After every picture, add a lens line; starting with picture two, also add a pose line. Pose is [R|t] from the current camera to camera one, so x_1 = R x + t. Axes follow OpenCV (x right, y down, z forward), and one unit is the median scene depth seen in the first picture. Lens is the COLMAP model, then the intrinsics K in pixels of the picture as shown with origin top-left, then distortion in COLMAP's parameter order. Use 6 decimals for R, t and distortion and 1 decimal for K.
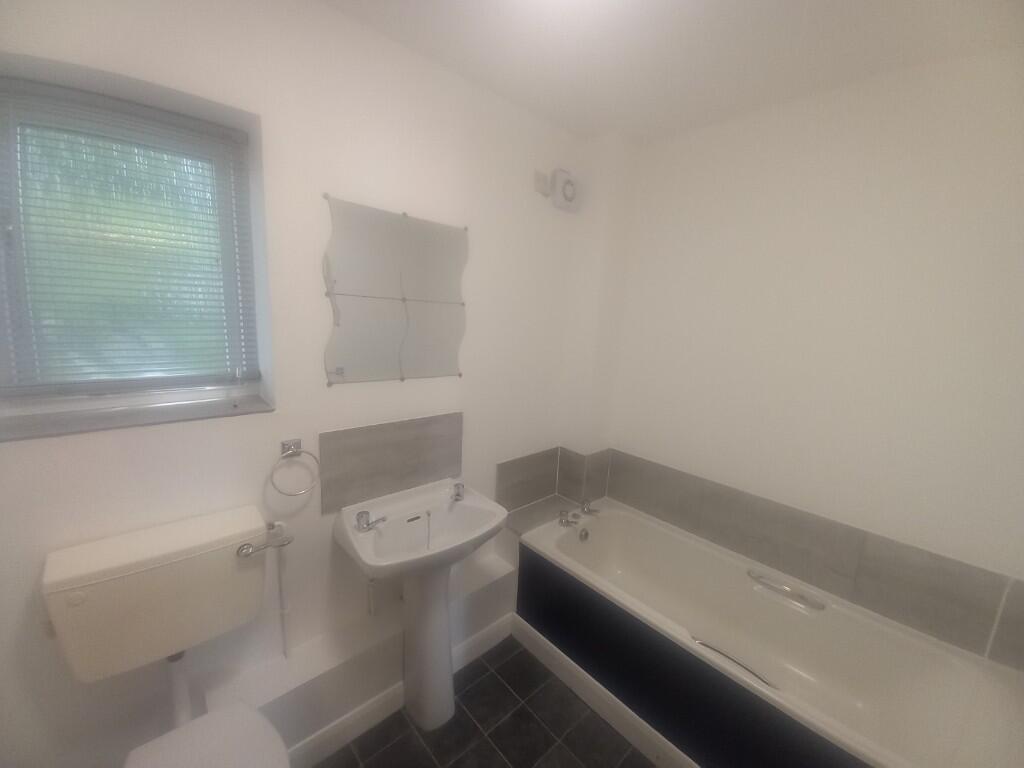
lens RADIAL K [[406.4, 0, 519.0], [0, 406.4, 383.8], [0, 0, 1]] dist [0.000273, -0.000041]
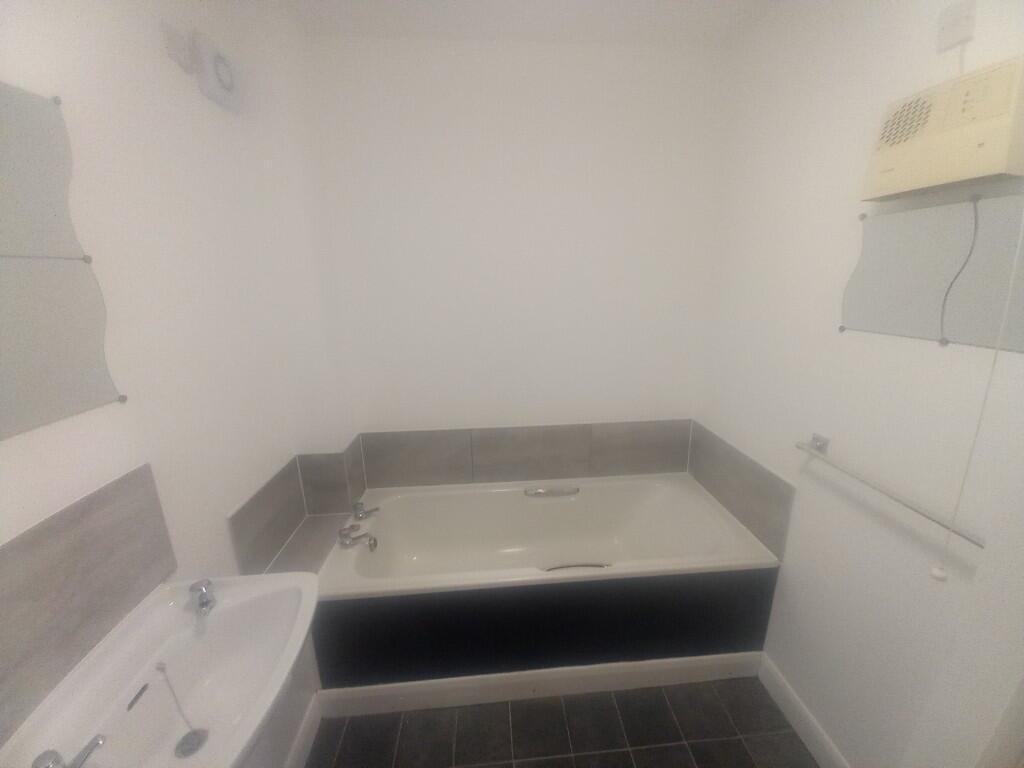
lens RADIAL K [[406.4, 0, 519.0], [0, 406.4, 383.8], [0, 0, 1]] dist [0.000273, -0.000041]
pose [[0.608222, -0.256817, 0.751074, -0.211430], [0.177547, 0.966256, 0.186617, -0.045002], [-0.773656, 0.019846, 0.633295, 0.263338]]
